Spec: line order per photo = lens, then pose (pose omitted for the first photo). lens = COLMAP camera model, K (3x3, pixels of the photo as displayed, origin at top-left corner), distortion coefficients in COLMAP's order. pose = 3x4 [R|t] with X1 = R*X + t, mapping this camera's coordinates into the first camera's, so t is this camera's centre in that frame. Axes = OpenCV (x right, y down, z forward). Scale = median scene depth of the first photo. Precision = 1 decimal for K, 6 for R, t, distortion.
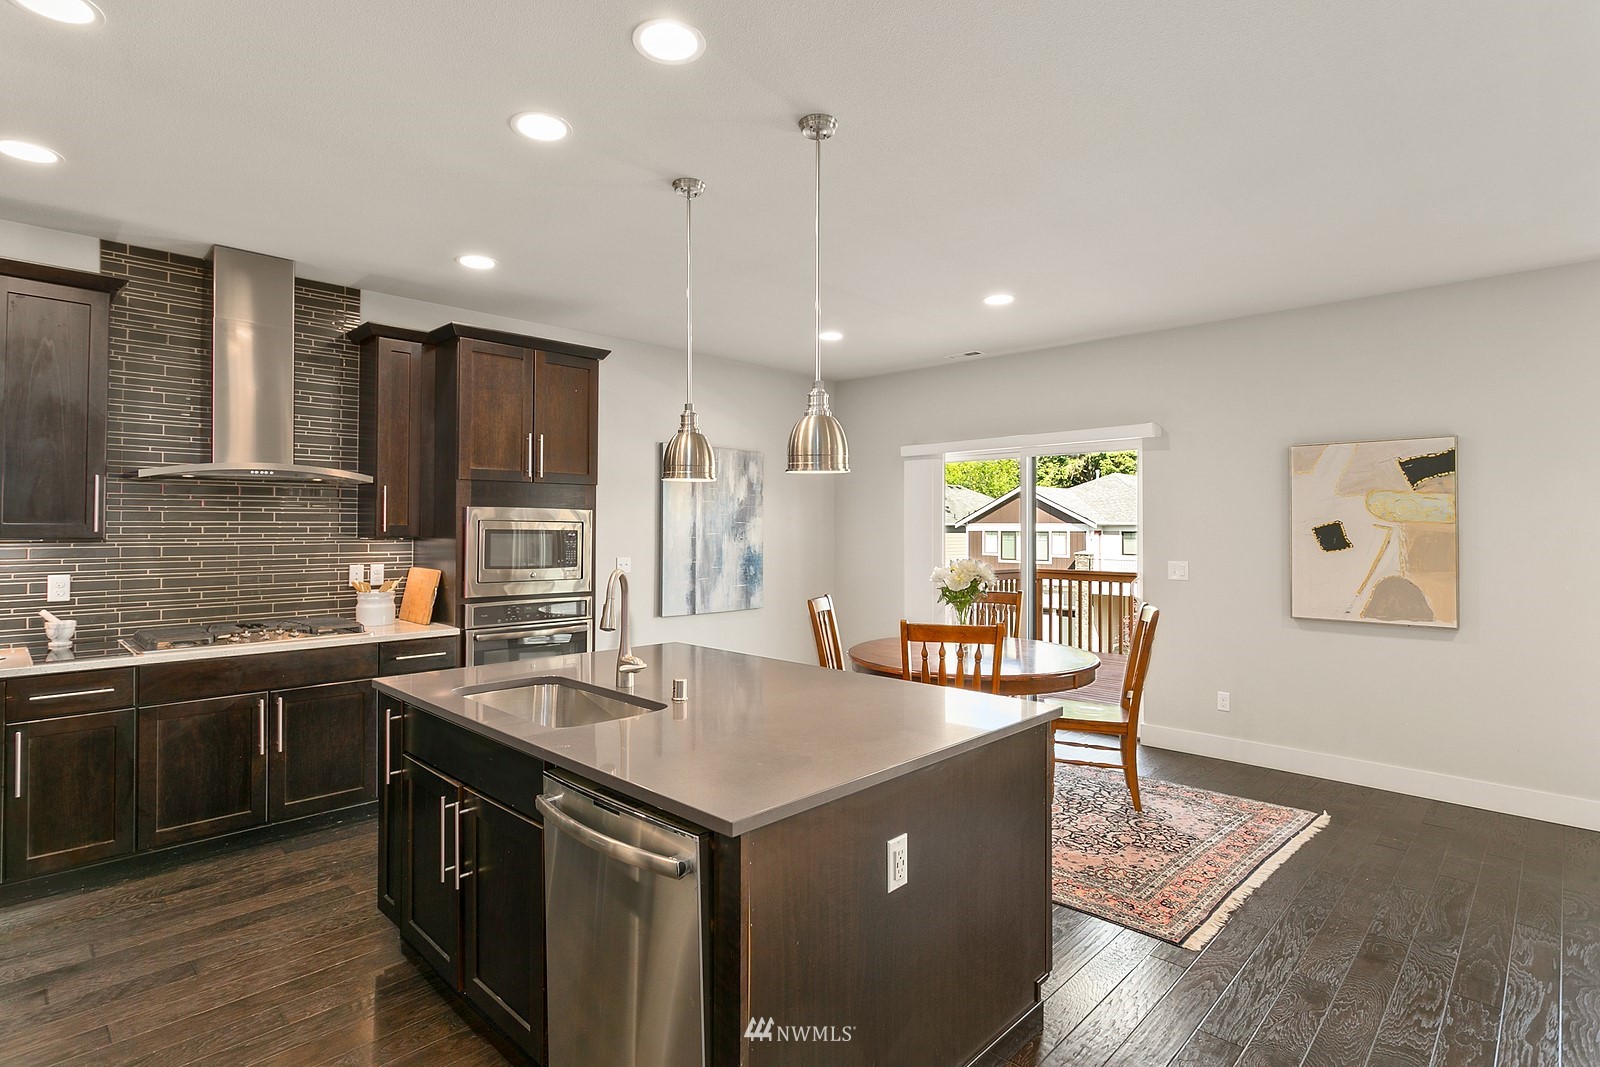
lens RADIAL K [[809.8, 0, 802.3], [0, 809.8, 509.4], [0, 0, 1]] dist [0.001685, 0.000495]
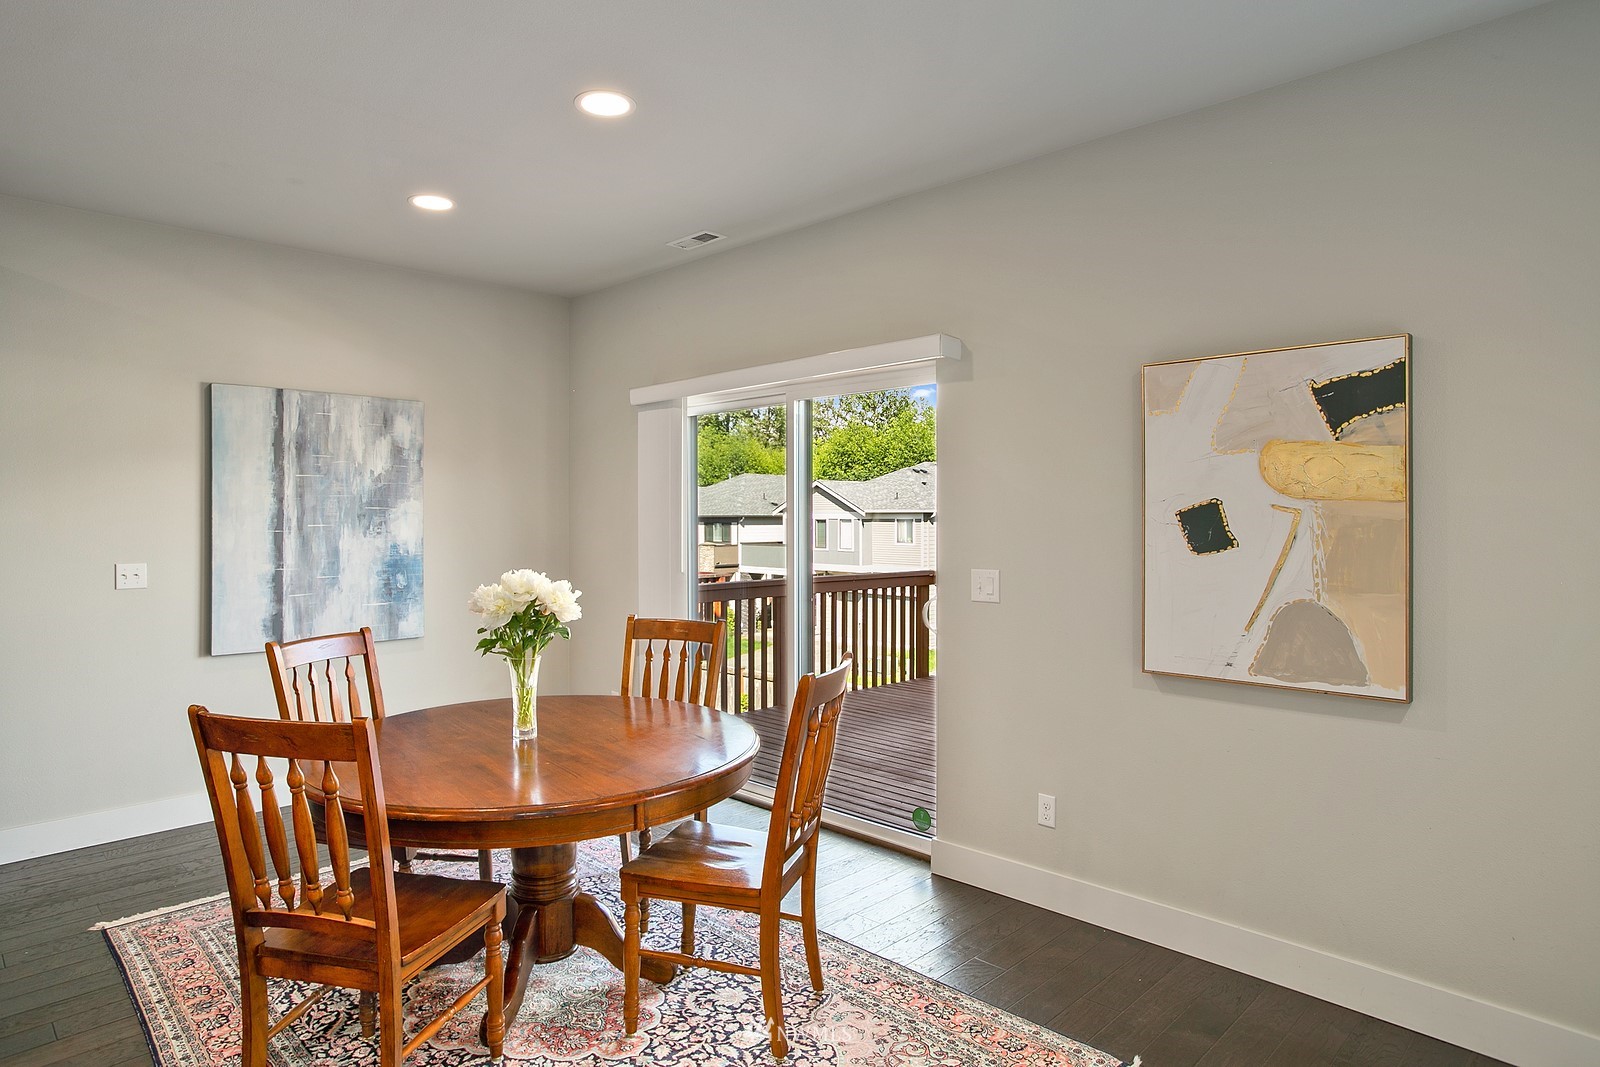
lens RADIAL K [[926.6, 0, 801.4], [0, 926.6, 507.5], [0, 0, 1]] dist [-0.045394, 0.000654]
pose [[0.999765, -0.005658, -0.020938, 0.375583], [0.005981, 0.999863, 0.015406, 0.008597], [0.020848, -0.015528, 0.999662, 0.354870]]
